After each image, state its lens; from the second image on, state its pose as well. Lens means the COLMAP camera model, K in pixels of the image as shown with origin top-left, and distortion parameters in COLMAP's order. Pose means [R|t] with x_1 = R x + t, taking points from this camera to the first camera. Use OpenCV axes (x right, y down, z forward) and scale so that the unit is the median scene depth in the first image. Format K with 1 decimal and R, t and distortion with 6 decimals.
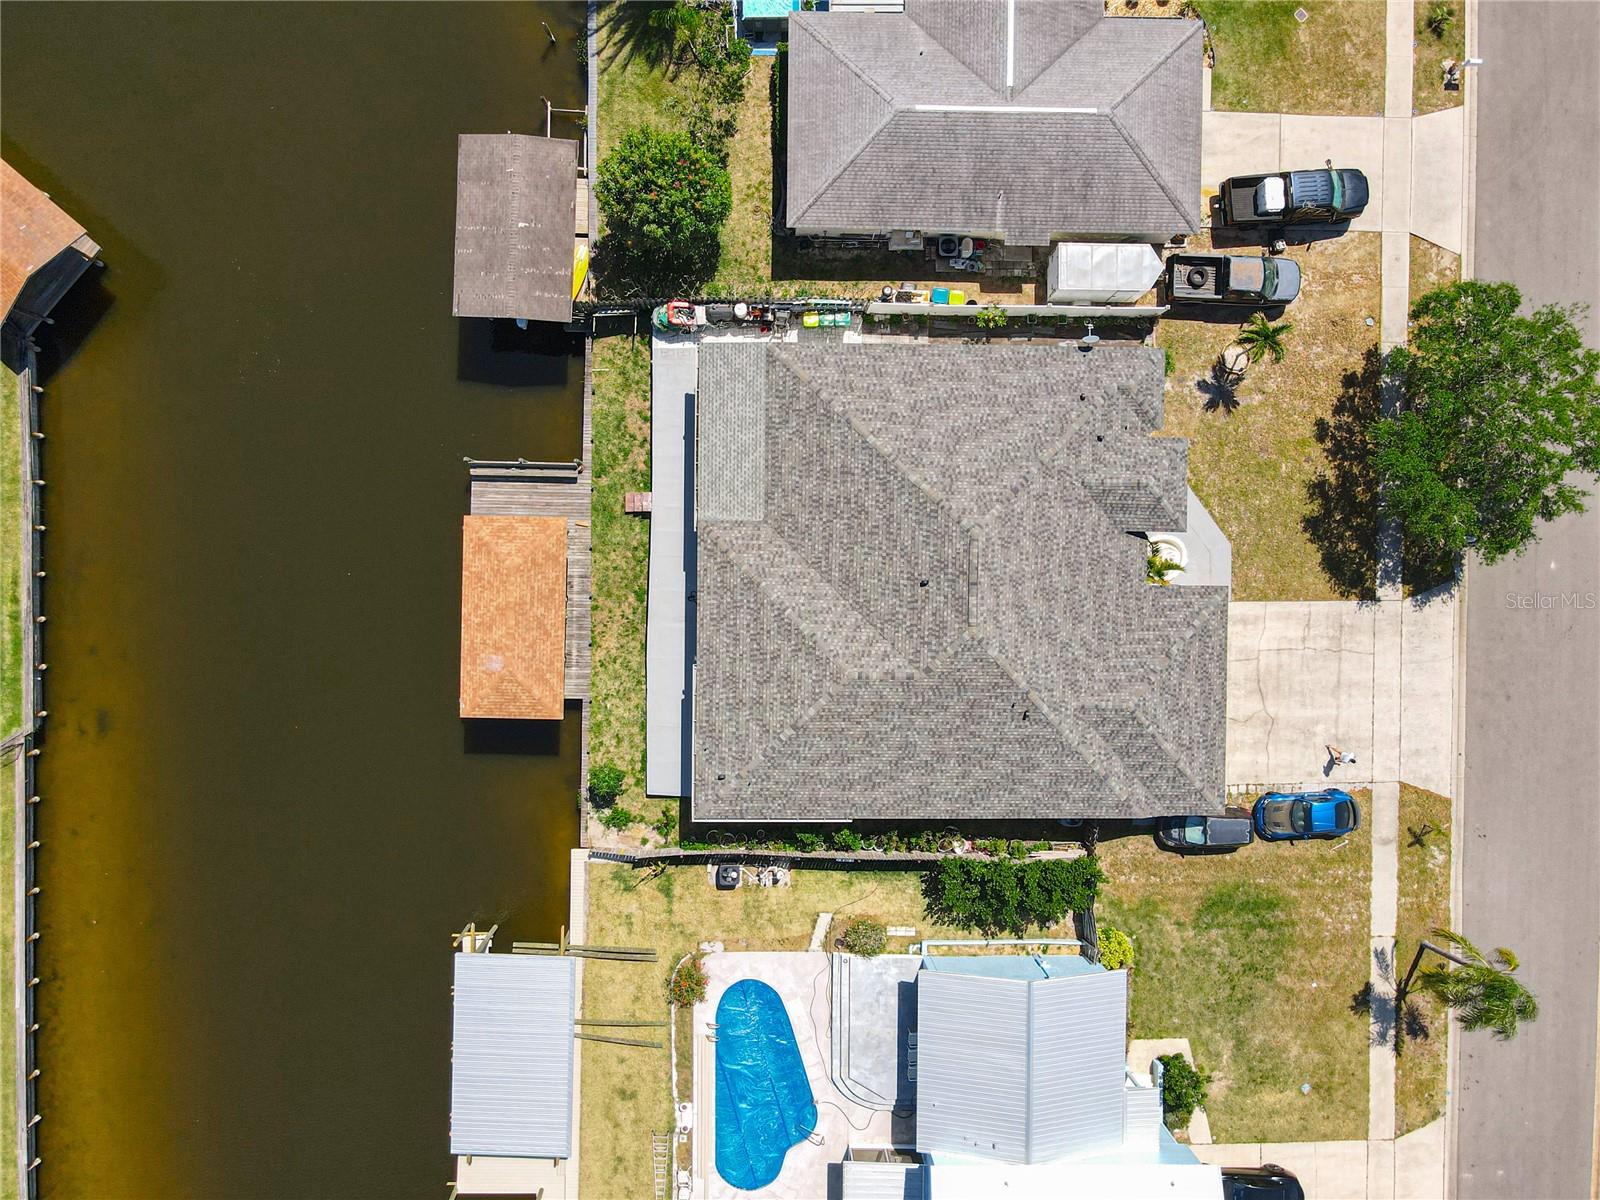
lens RADIAL K [[1167.3, 0, 786.8], [0, 1167.3, 610.9], [0, 0, 1]] dist [0.001846, 0.012104]
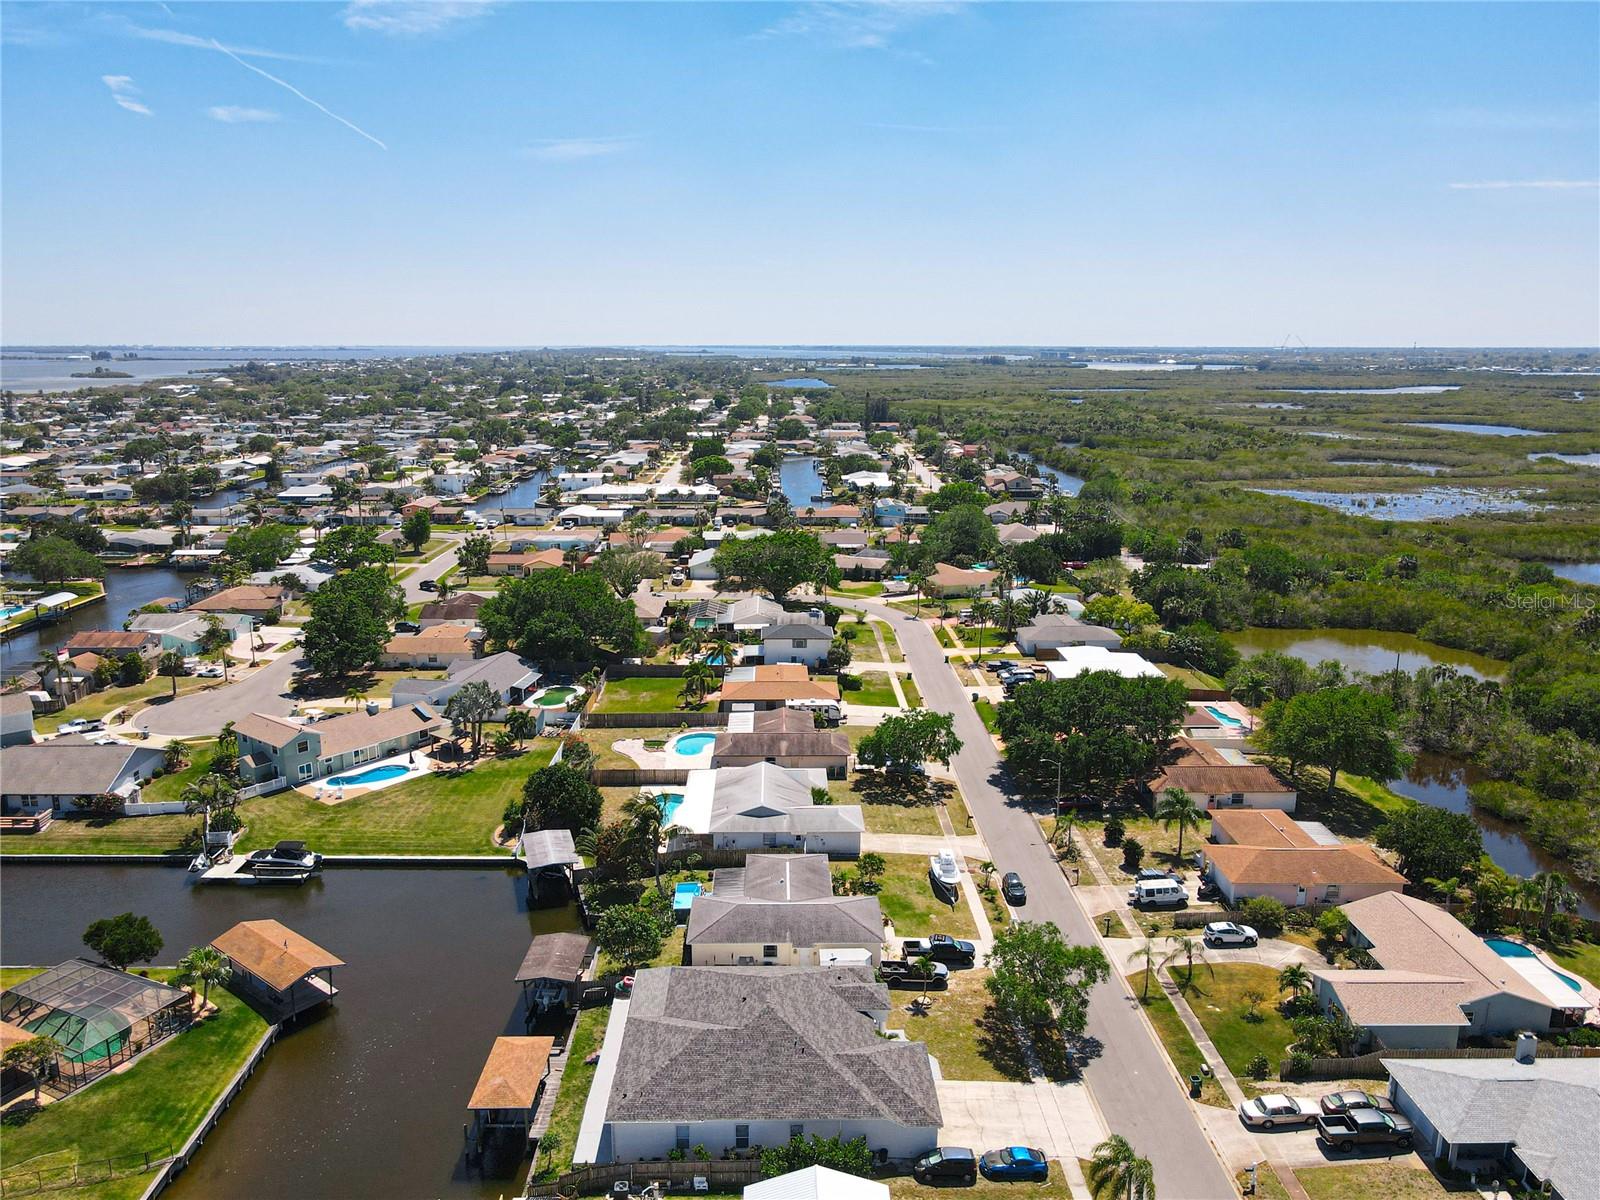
lens RADIAL K [[1182.3, 0, 782.1], [0, 1182.3, 597.6], [0, 0, 1]] dist [-0.005530, 0.031264]
pose [[0.999398, -0.033169, 0.010178, 0.159388], [0.016293, 0.189689, -0.981709, 1.521255], [0.030632, 0.981284, 0.190115, -0.000459]]
